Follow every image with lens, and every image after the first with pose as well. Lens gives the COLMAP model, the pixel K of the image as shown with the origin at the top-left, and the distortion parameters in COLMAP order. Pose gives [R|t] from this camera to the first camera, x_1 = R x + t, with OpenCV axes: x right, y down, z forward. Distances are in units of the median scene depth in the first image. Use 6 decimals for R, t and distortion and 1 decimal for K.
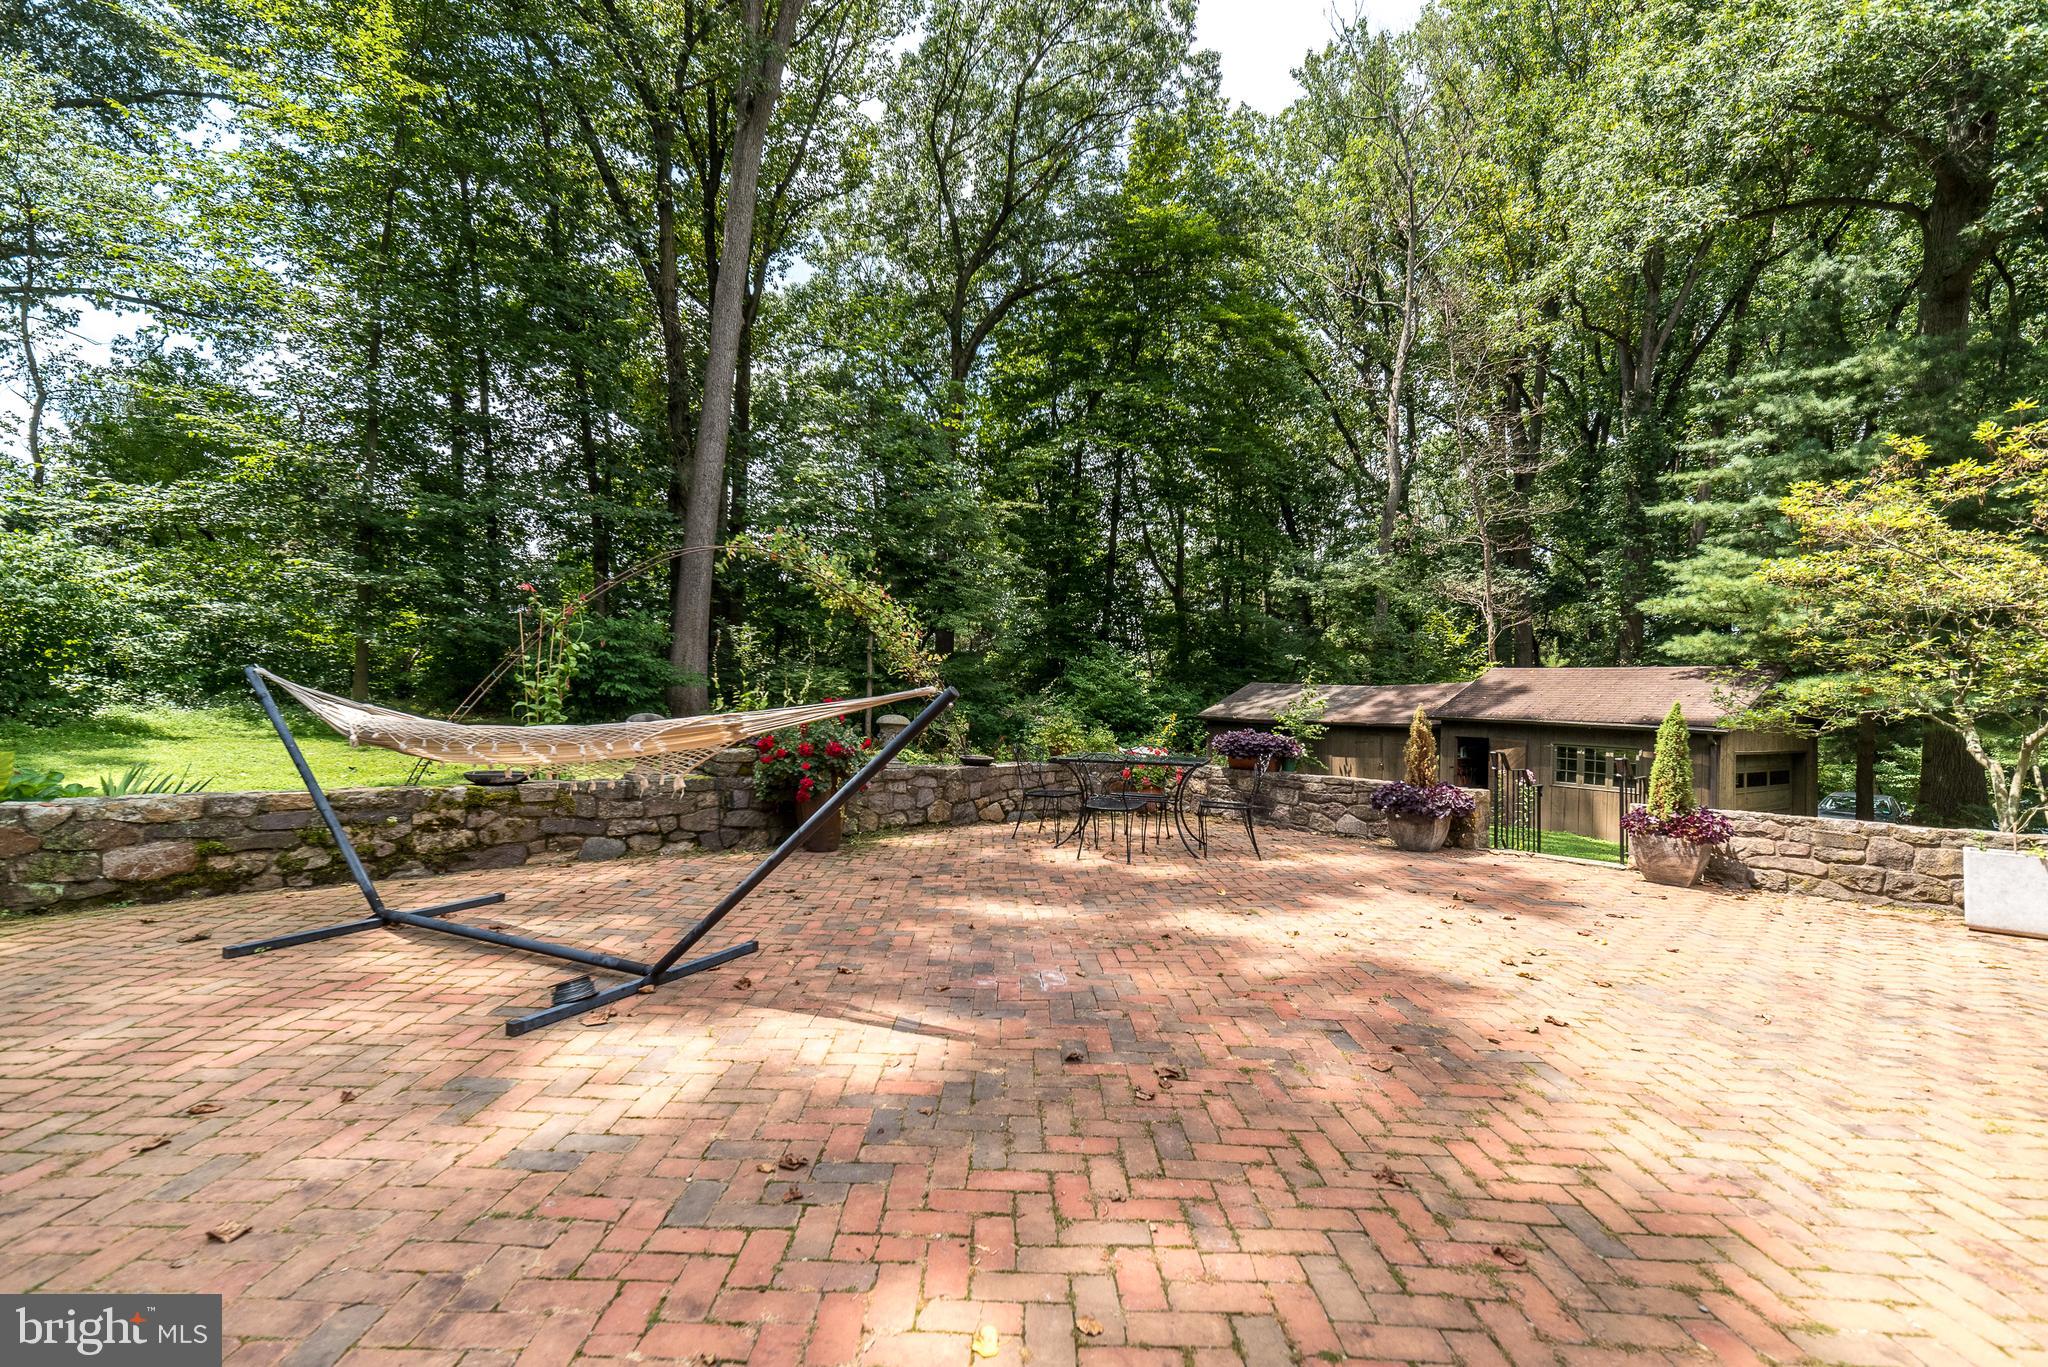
lens RADIAL K [[909.1, 0, 1035.6], [0, 909.1, 679.3], [0, 0, 1]] dist [0.013544, 0.000158]
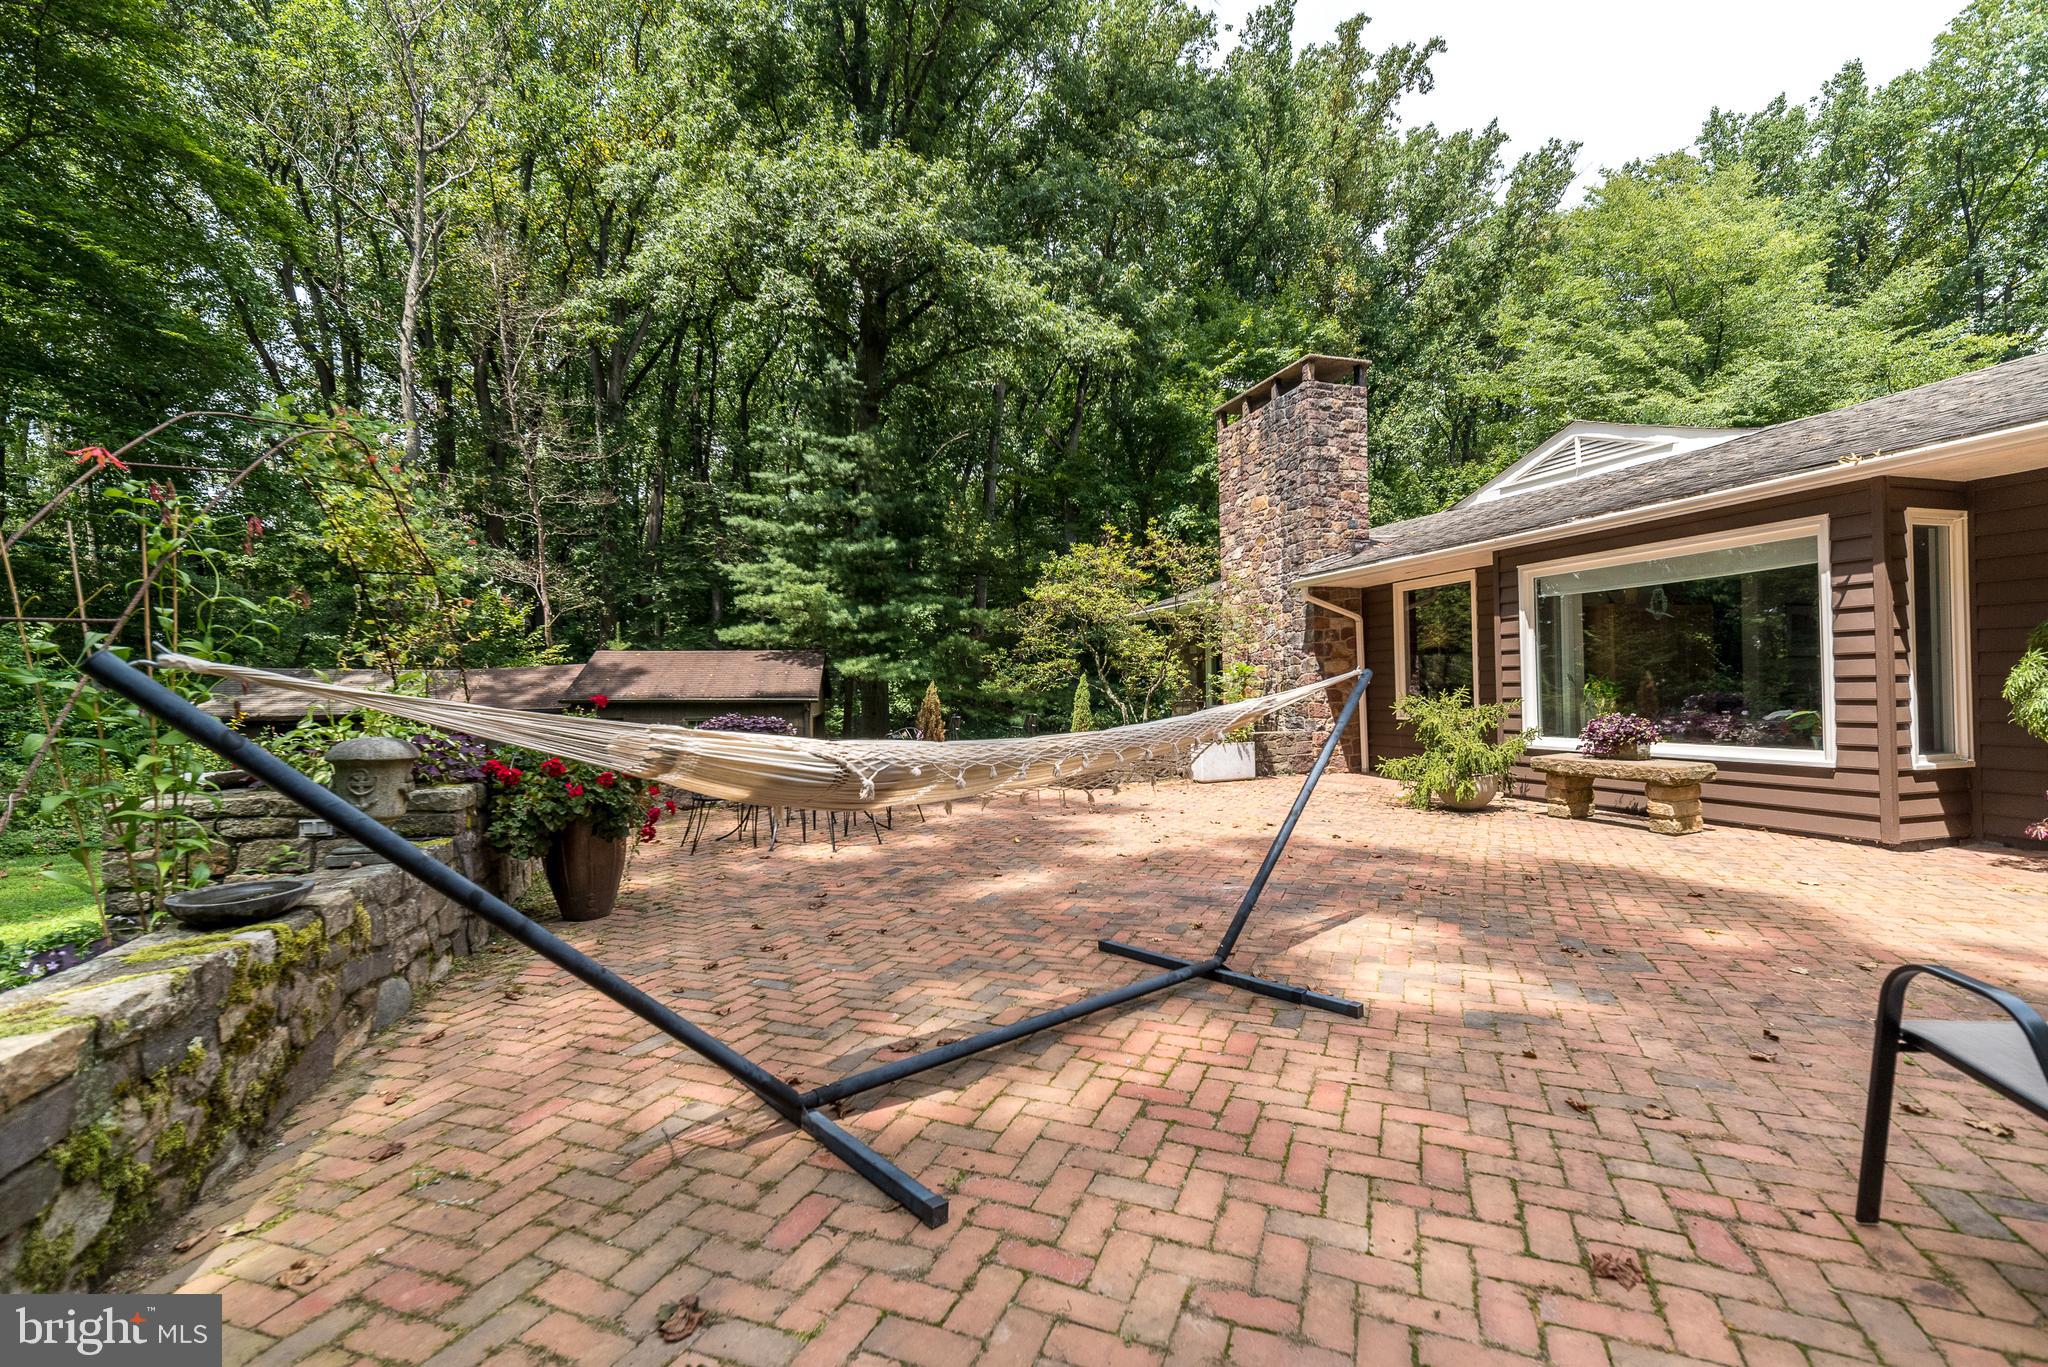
lens RADIAL K [[909.1, 0, 1035.6], [0, 909.1, 679.3], [0, 0, 1]] dist [0.013544, 0.000158]
pose [[0.387129, -0.025317, 0.921678, -1.012480], [0.006411, 0.999673, 0.024766, -0.009541], [-0.922003, -0.003679, 0.387164, 0.579531]]
